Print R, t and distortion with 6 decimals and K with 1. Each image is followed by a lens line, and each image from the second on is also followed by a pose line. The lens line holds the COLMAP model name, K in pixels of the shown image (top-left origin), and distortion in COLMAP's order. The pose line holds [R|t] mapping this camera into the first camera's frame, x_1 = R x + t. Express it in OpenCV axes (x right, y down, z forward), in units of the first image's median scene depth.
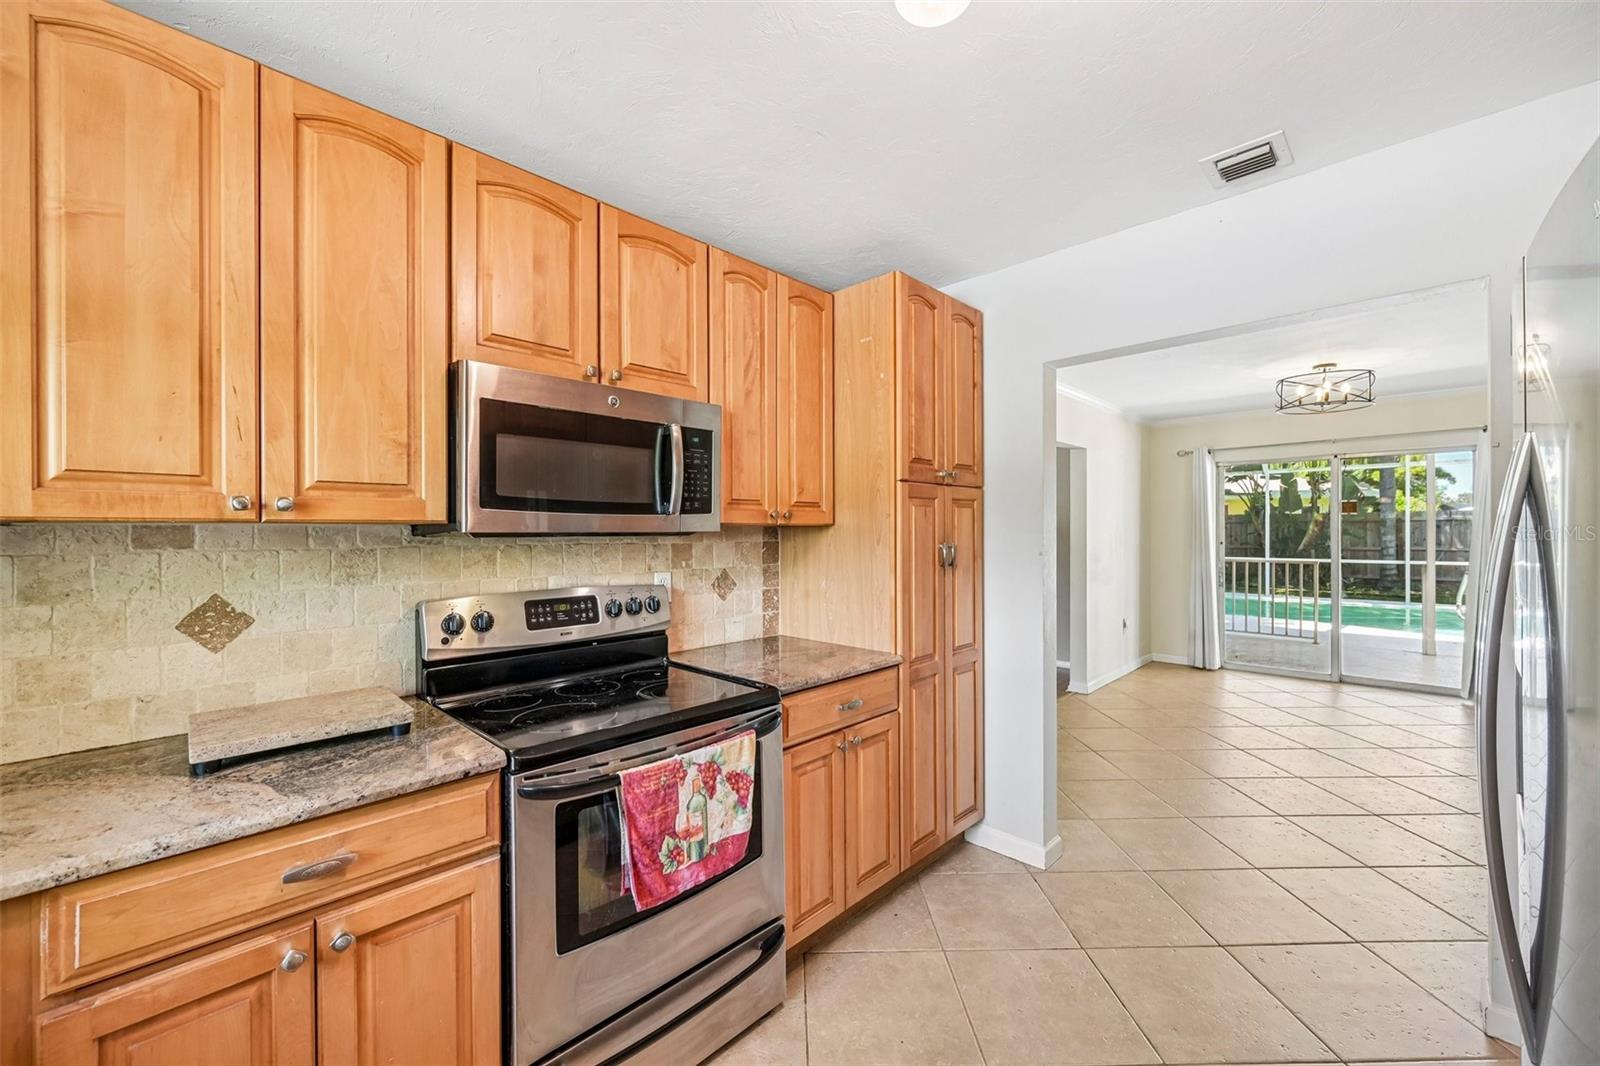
lens RADIAL K [[631.3, 0, 802.1], [0, 631.3, 533.2], [0, 0, 1]] dist [-0.000136, -0.000421]
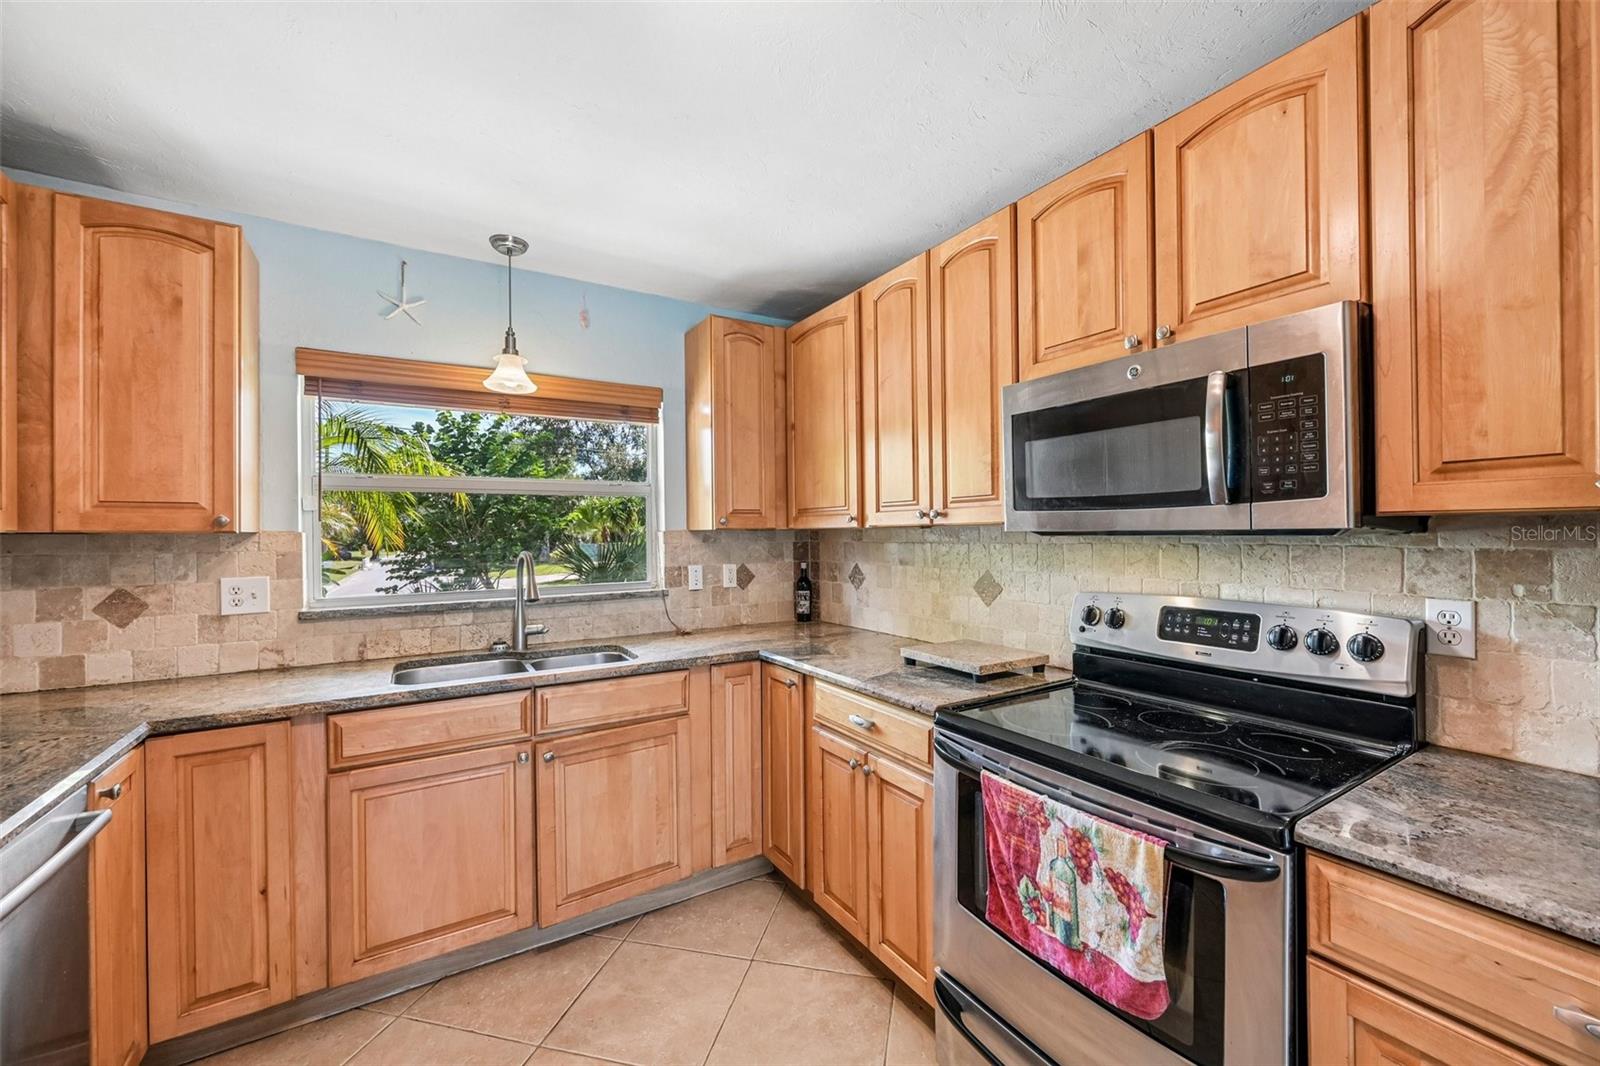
lens RADIAL K [[631.3, 0, 802.1], [0, 631.3, 533.2], [0, 0, 1]] dist [-0.000136, -0.000421]
pose [[-0.244544, 0.005691, -0.969622, 0.596000], [0.009497, 0.999949, 0.003474, -0.005147], [0.969592, -0.008359, -0.244585, 0.763164]]
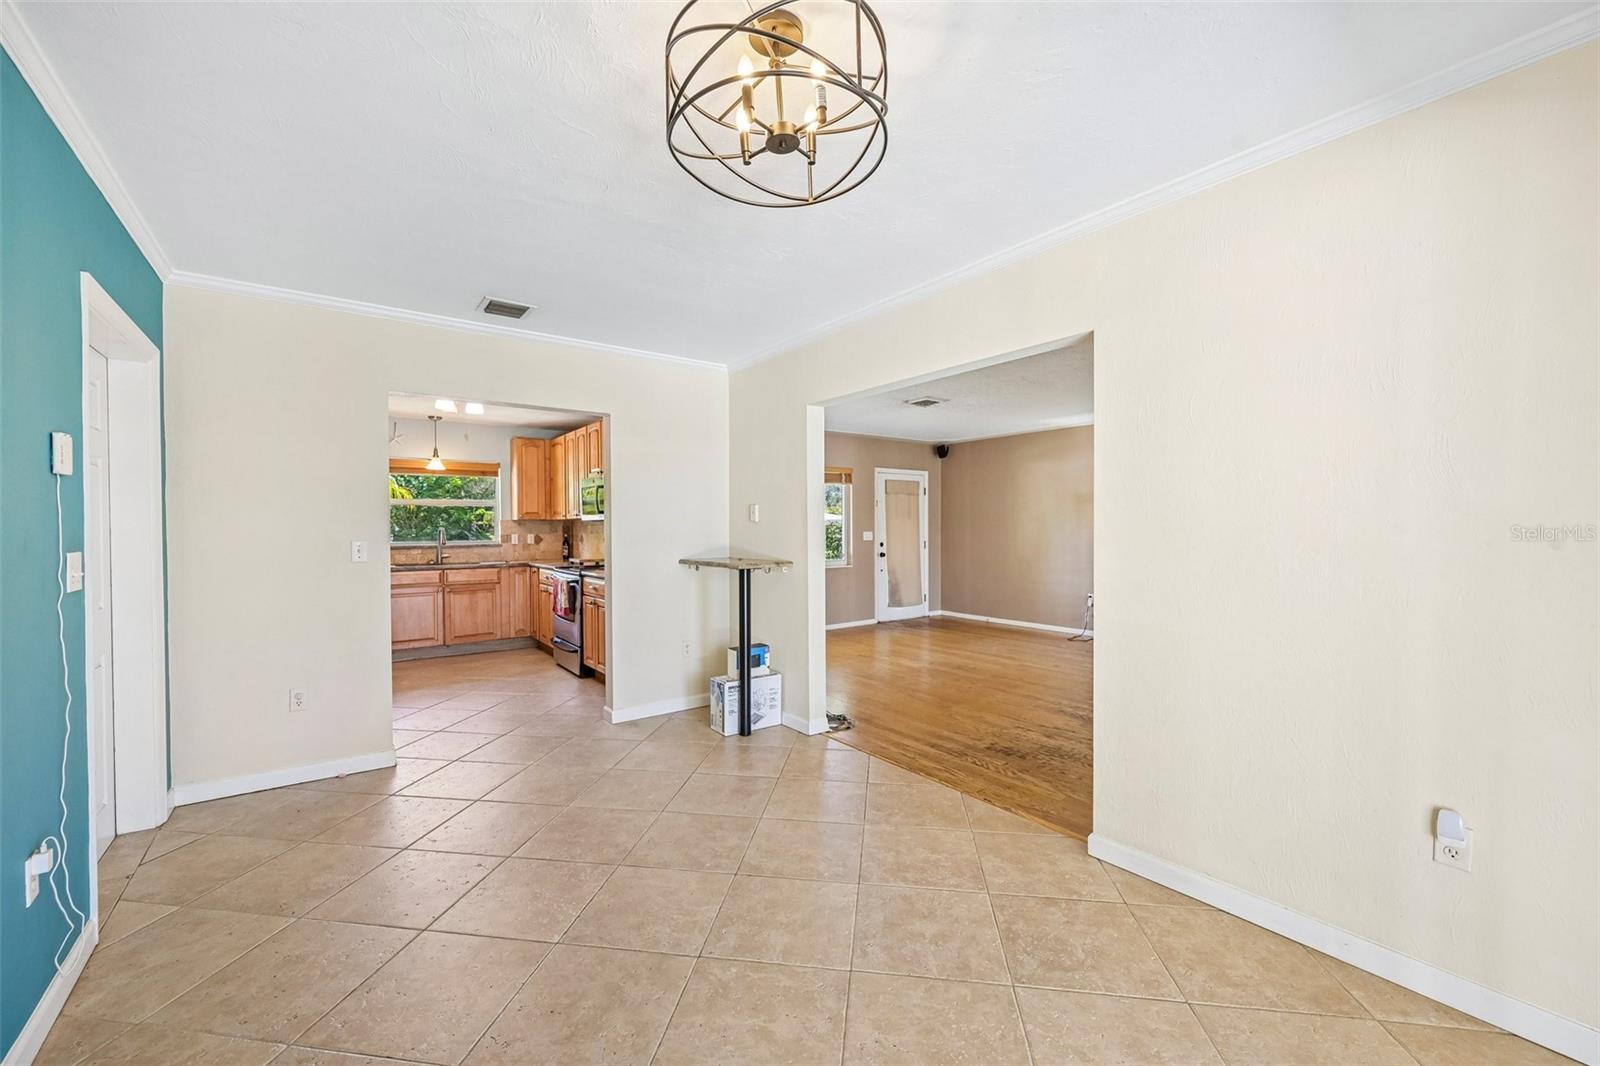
lens RADIAL K [[631.3, 0, 802.1], [0, 631.3, 533.2], [0, 0, 1]] dist [-0.000136, -0.000421]
pose [[-0.154465, 0.014870, -0.987886, 2.838568], [0.004897, 0.999886, 0.014285, 0.026645], [0.987986, -0.002631, -0.154520, 2.581651]]
